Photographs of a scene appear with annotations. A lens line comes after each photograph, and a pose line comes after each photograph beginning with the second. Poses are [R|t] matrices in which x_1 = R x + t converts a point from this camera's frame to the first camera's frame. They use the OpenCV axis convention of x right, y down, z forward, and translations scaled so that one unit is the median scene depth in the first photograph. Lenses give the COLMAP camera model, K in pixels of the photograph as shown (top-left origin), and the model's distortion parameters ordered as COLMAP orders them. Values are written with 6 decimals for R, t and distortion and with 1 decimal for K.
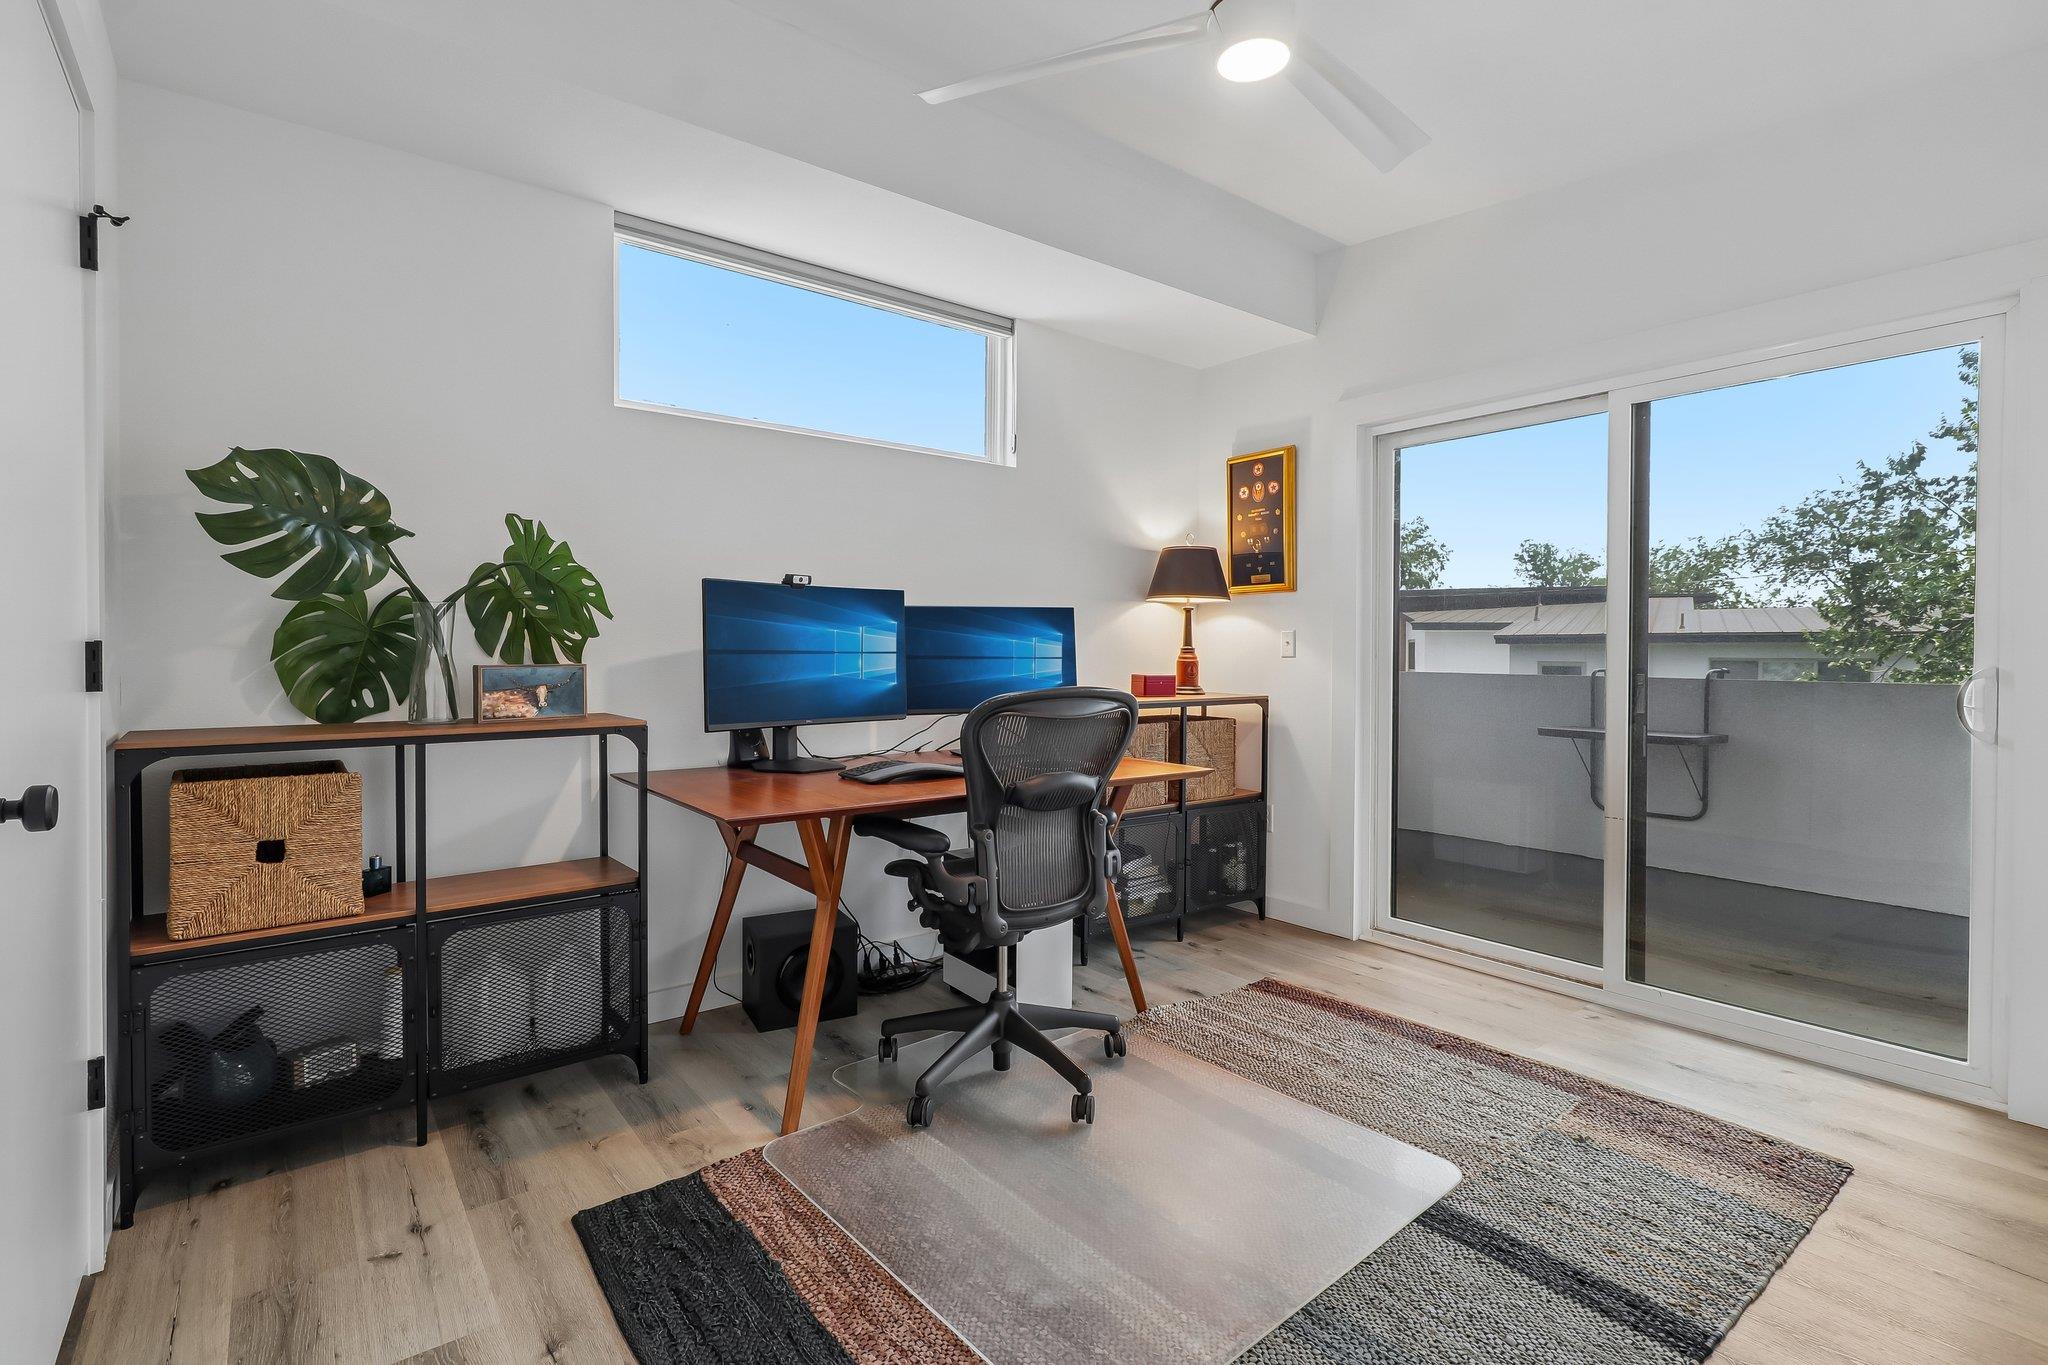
lens RADIAL K [[939.7, 0, 1022.3], [0, 939.7, 670.9], [0, 0, 1]] dist [0.000978, -0.003996]
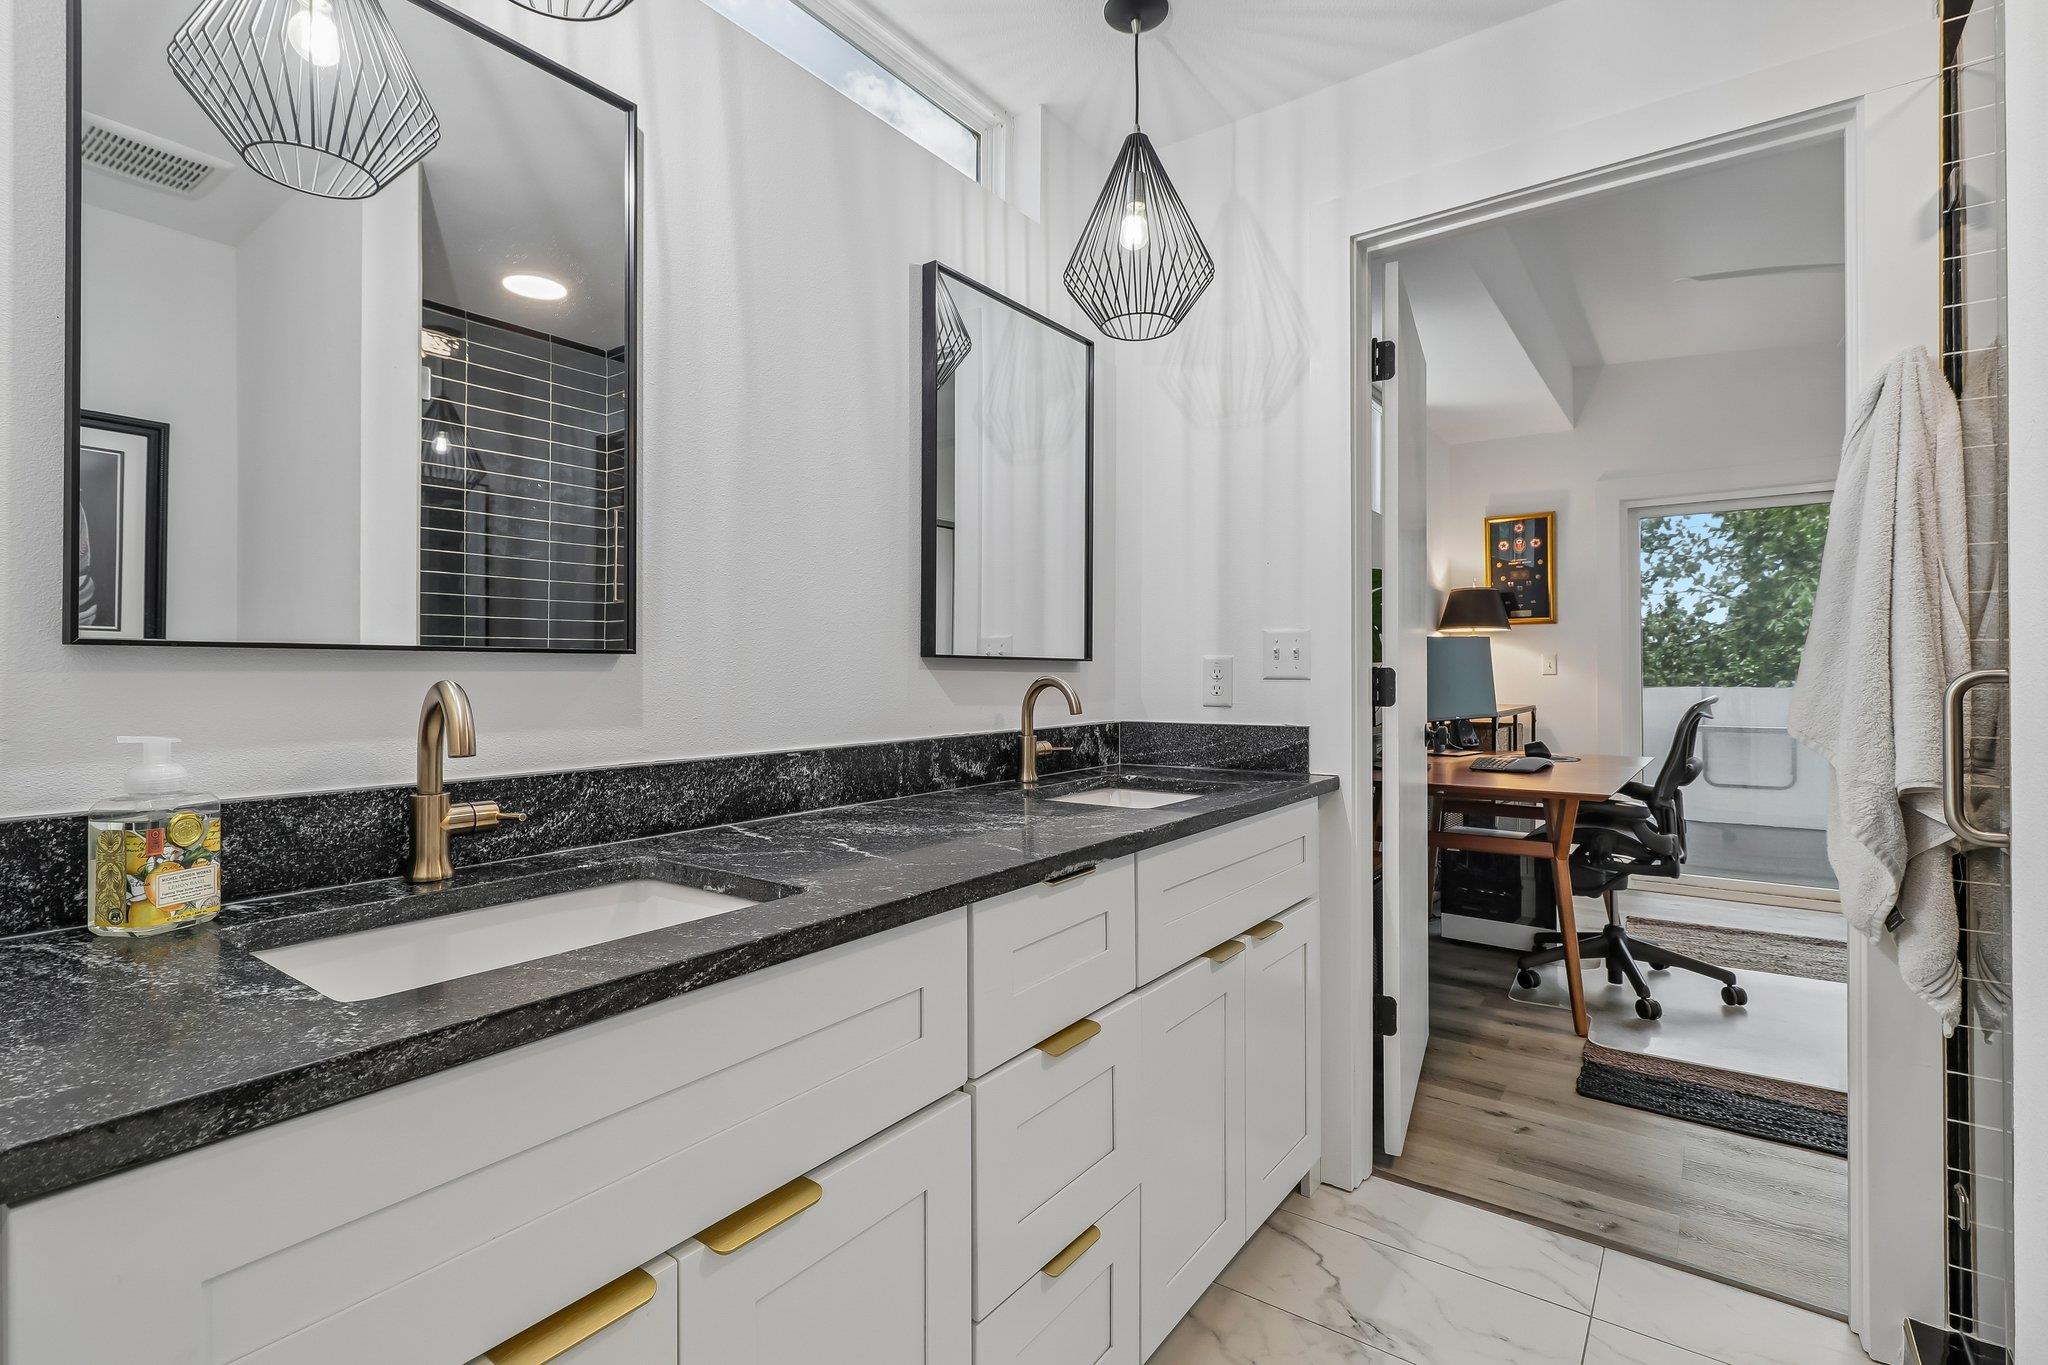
lens RADIAL K [[939.7, 0, 1036.8], [0, 939.7, 677.2], [0, 0, 1]] dist [0.000978, -0.003996]
pose [[0.965959, -0.016315, 0.258181, -0.713344], [0.021779, 0.999595, -0.018314, -0.003737], [-0.257778, 0.023313, 0.965923, -0.053866]]
